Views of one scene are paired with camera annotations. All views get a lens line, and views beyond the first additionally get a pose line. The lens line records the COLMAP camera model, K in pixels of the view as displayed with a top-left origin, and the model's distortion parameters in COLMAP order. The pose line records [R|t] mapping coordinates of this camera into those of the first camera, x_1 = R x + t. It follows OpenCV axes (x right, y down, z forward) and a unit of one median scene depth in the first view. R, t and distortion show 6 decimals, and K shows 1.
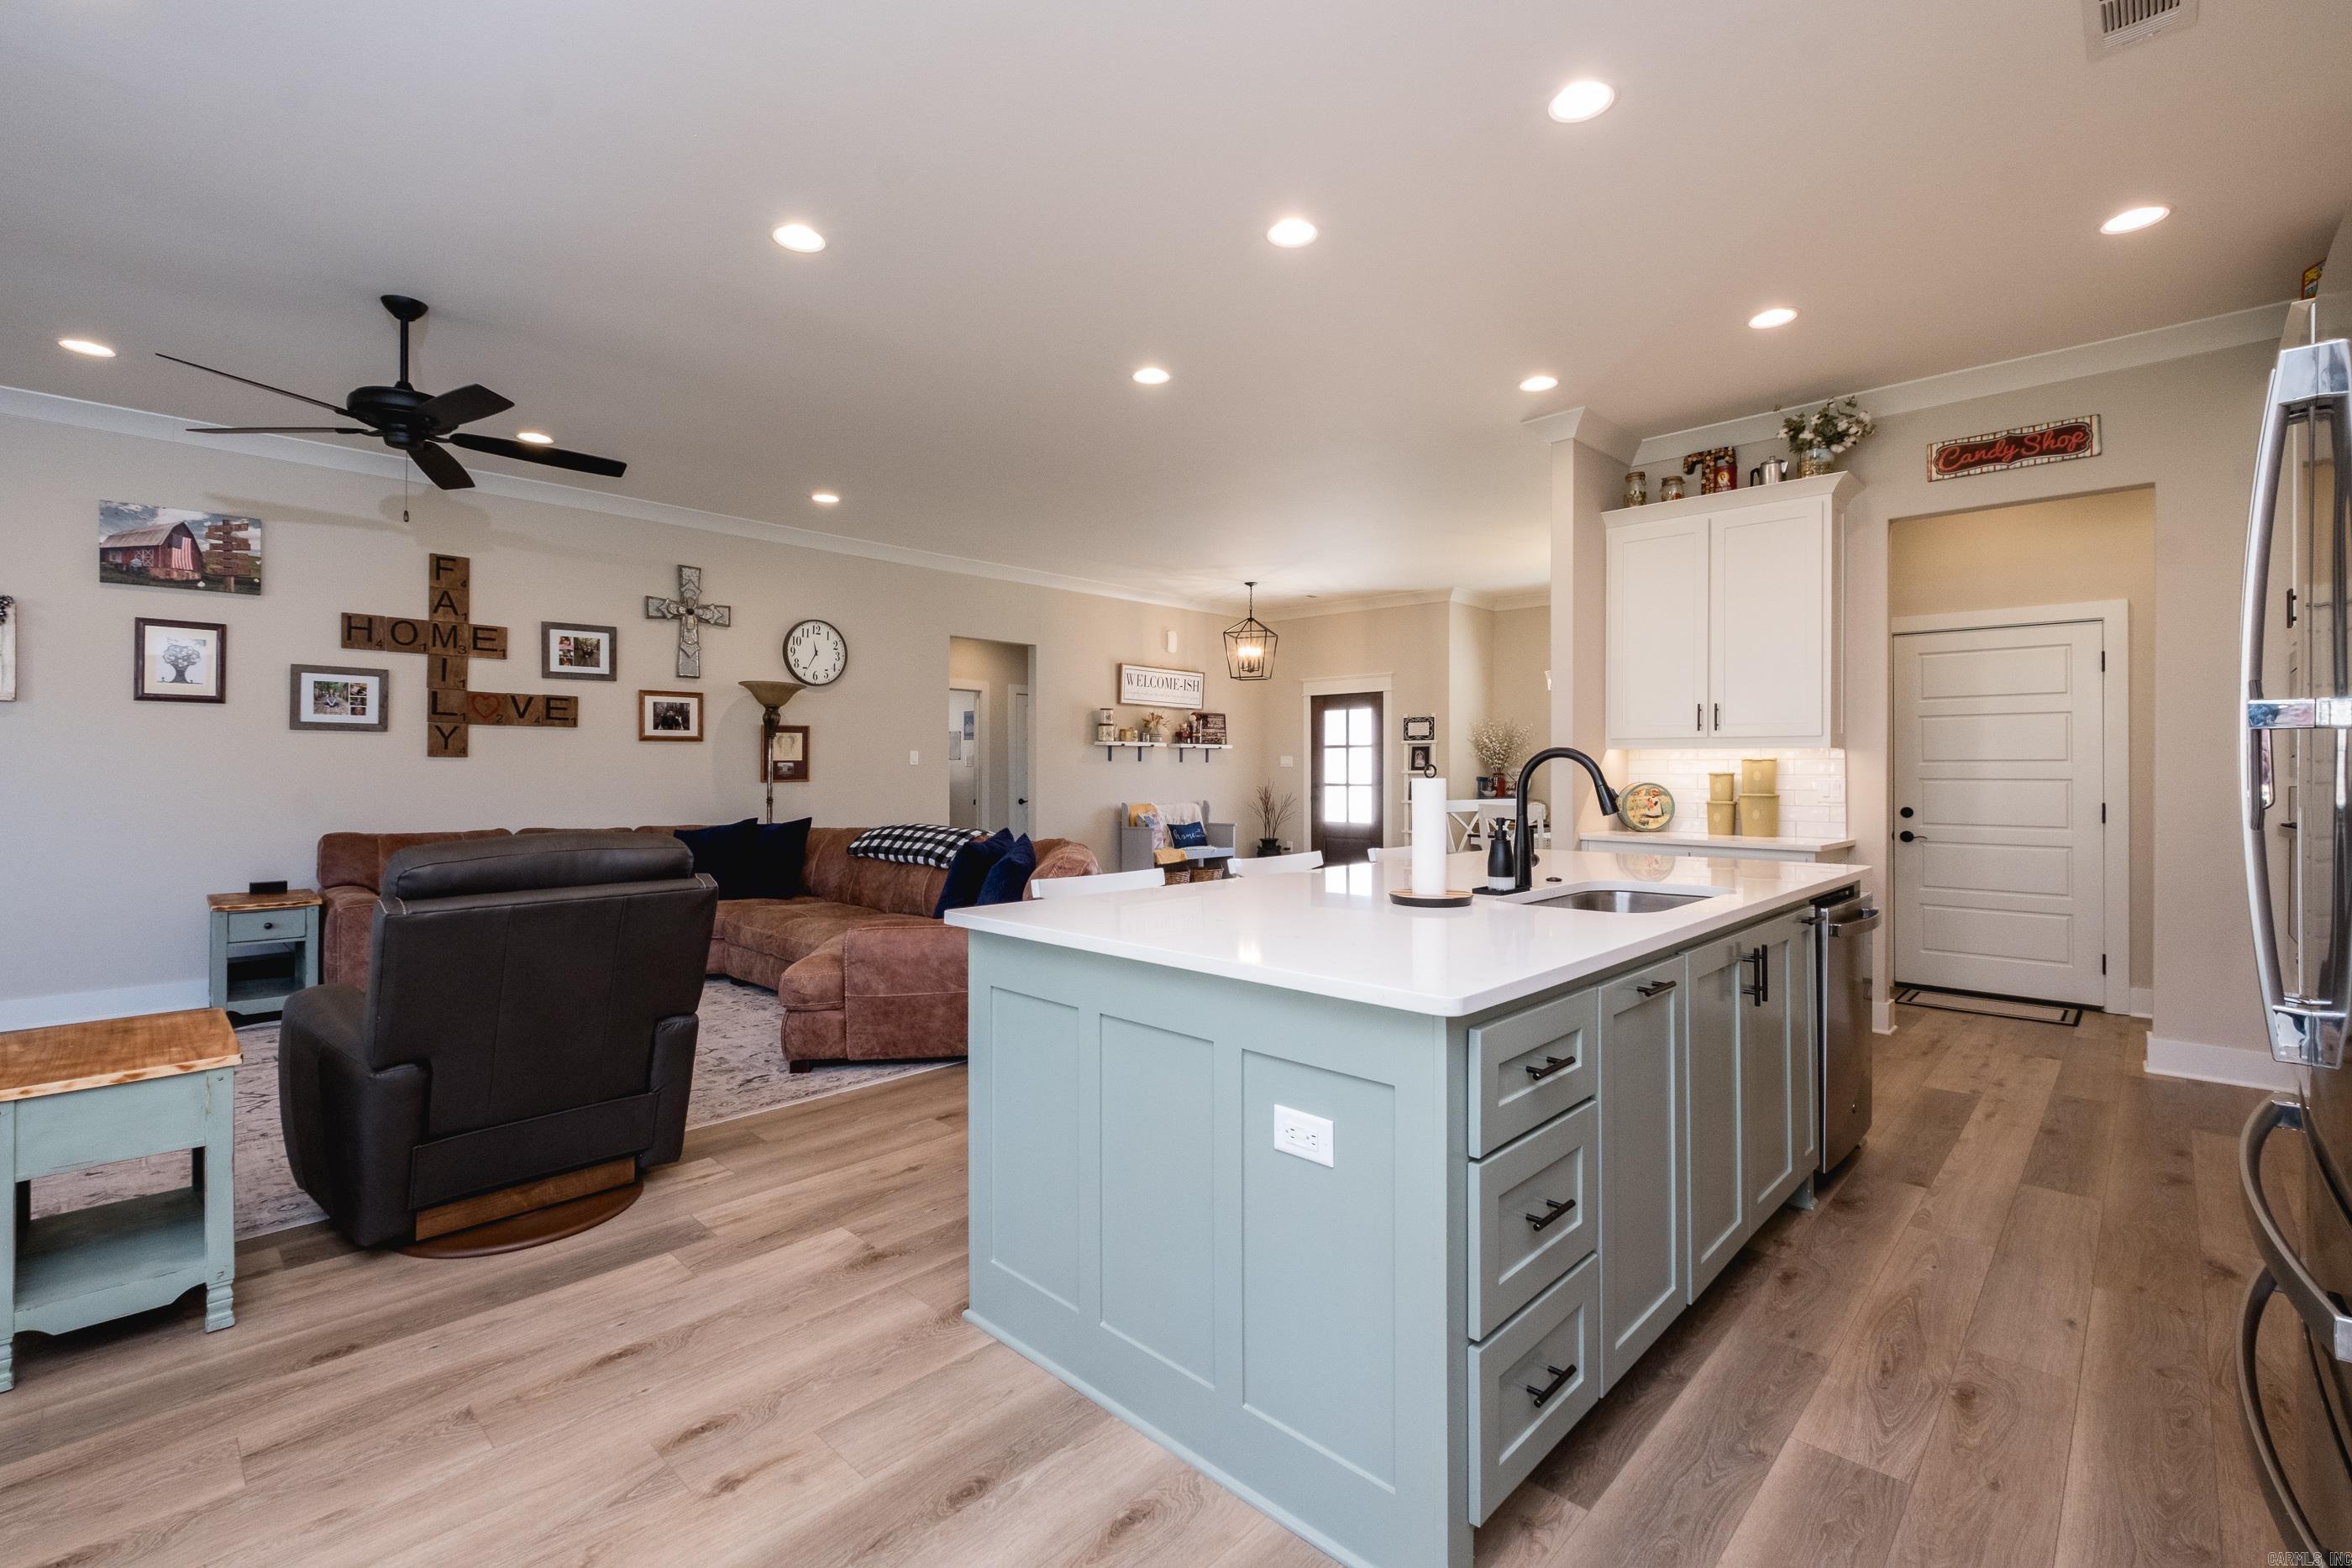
lens RADIAL K [[1022.1, 0, 1181.0], [0, 1022.1, 769.7], [0, 0, 1]] dist [0.006957, -0.006719]
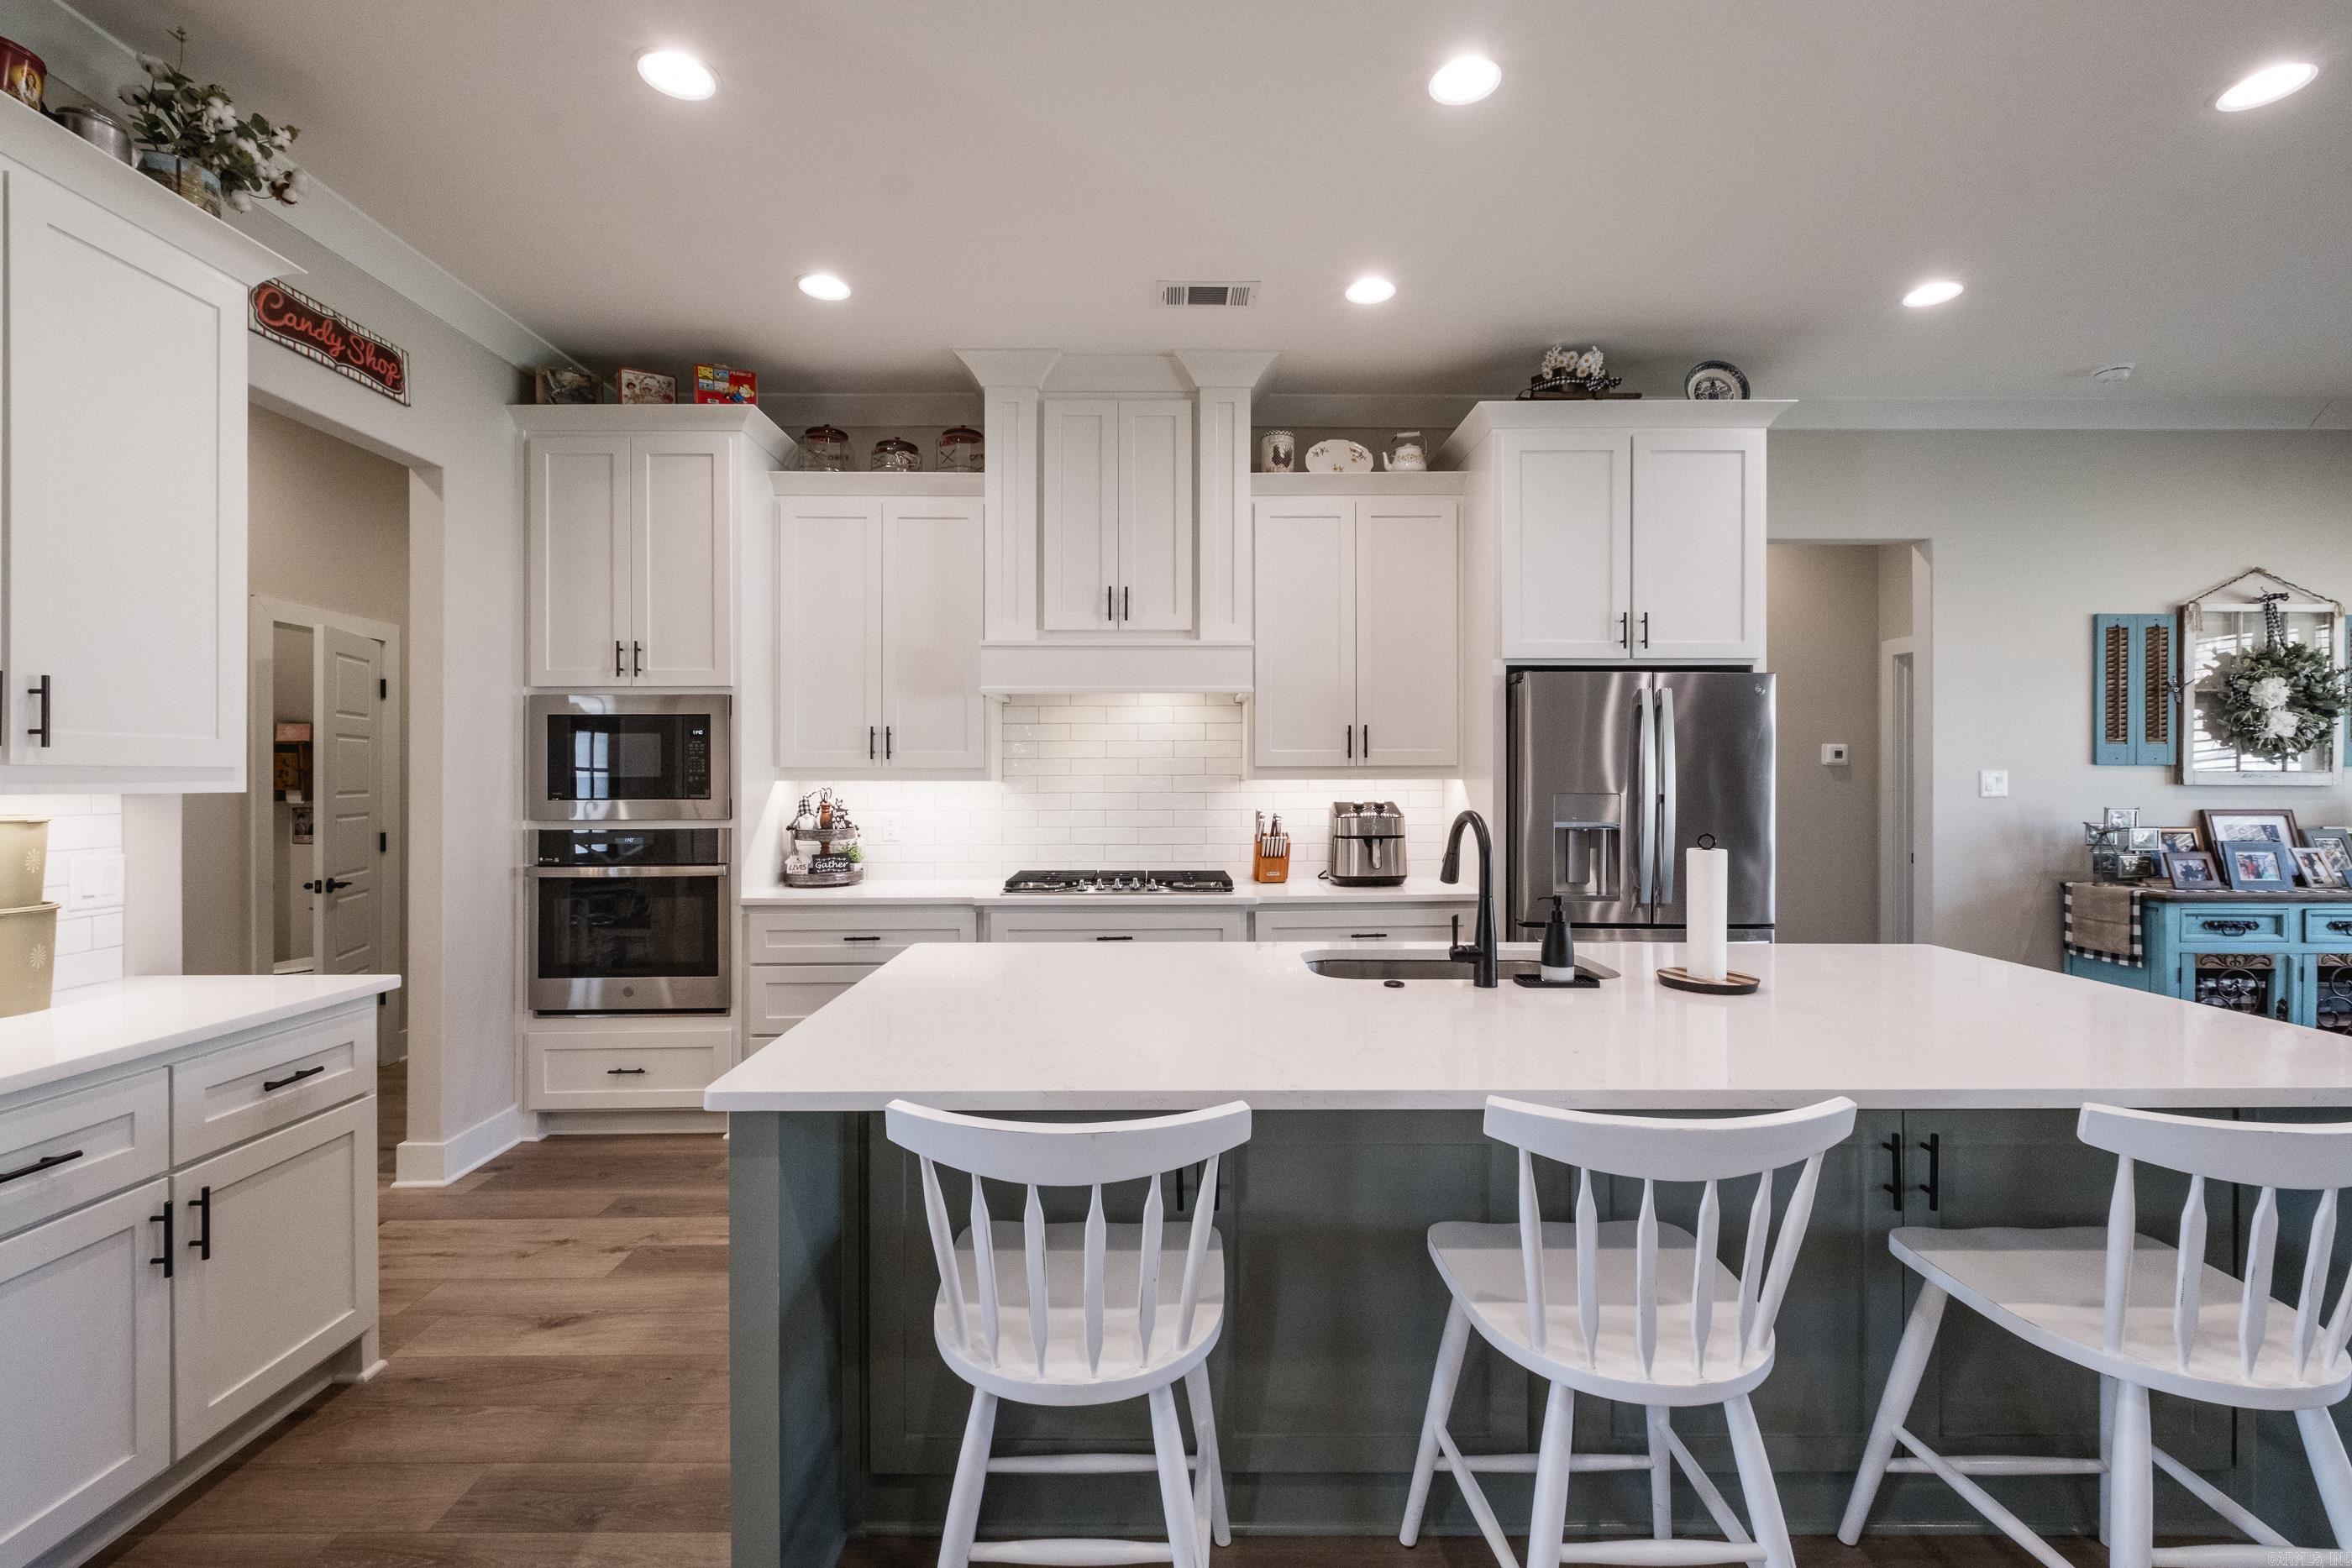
lens RADIAL K [[1030.7, 0, 1176.0], [0, 1030.7, 784.0], [0, 0, 1]] dist [0.001119, -0.000371]
pose [[-0.705884, -0.003375, 0.708320, -0.034761], [0.001543, 0.999979, 0.006303, -0.021838], [-0.708326, 0.005542, -0.705863, 0.799482]]
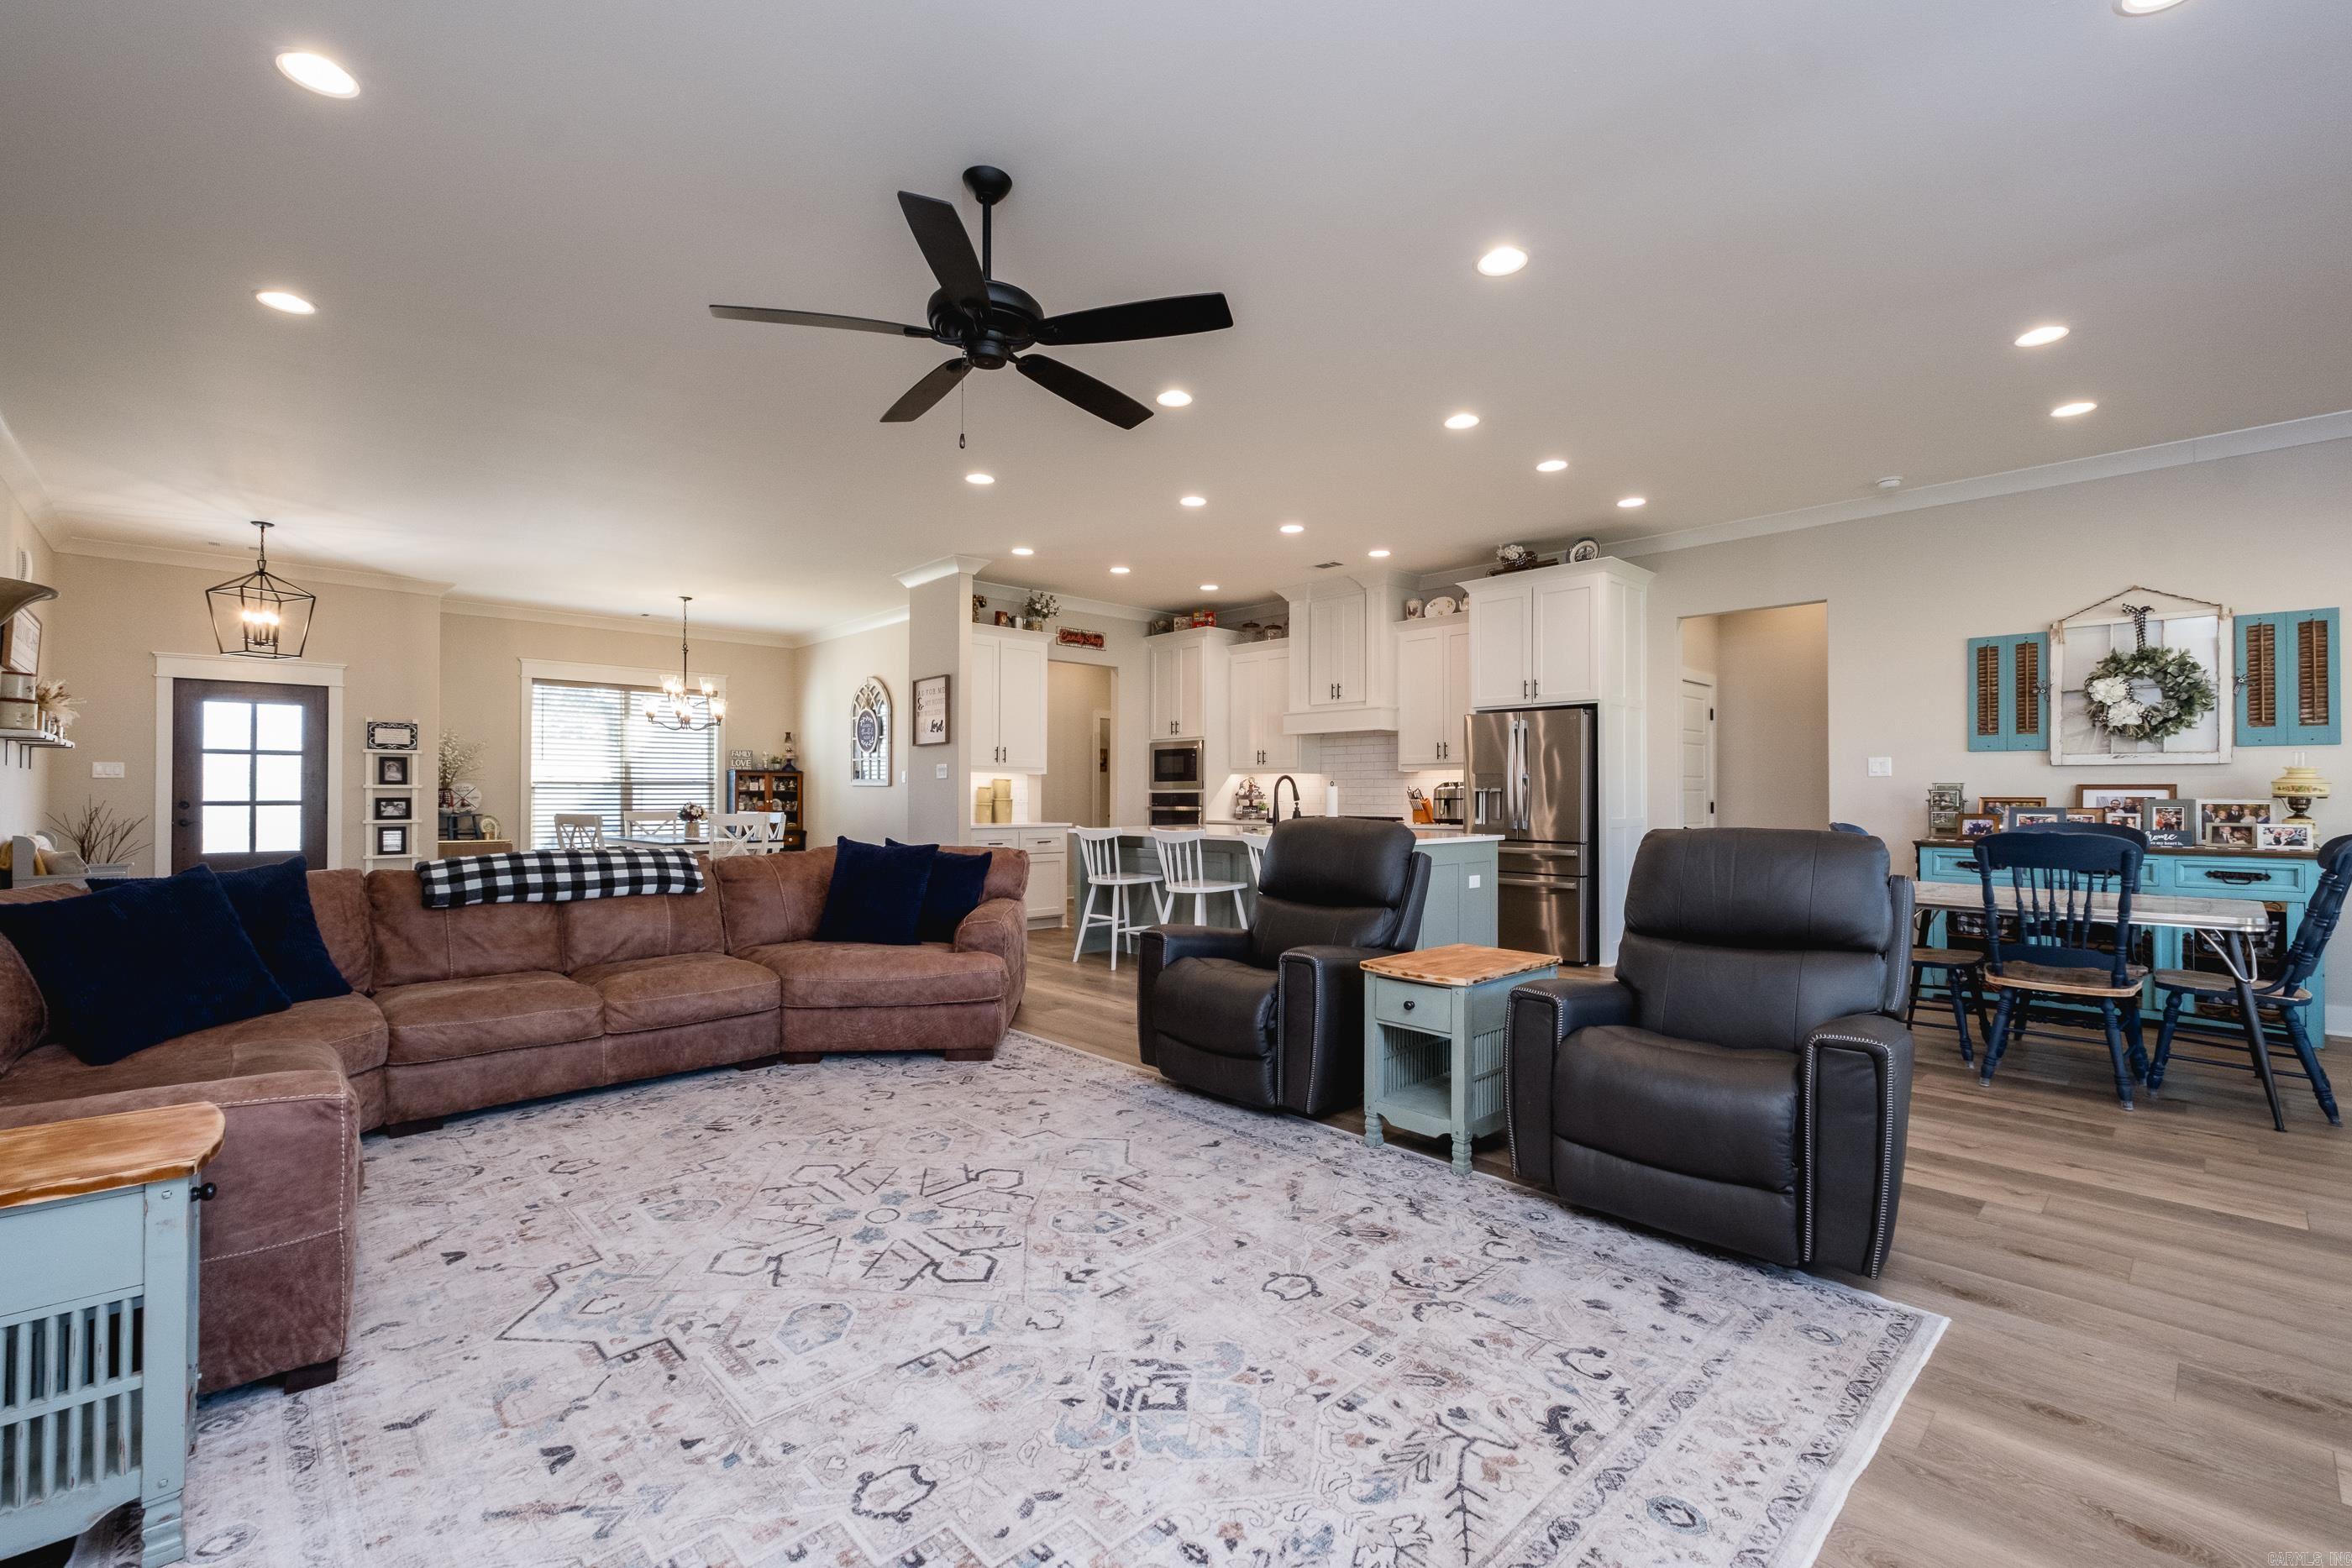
lens RADIAL K [[1002.3, 0, 1176.0], [0, 1002.3, 784.0], [0, 0, 1]] dist [-0.001357, -0.000194]
pose [[0.051119, 0.009512, 0.998647, -0.960239], [-0.002431, 0.999953, -0.009400, 0.010815], [-0.998690, -0.001947, 0.051139, 0.510679]]
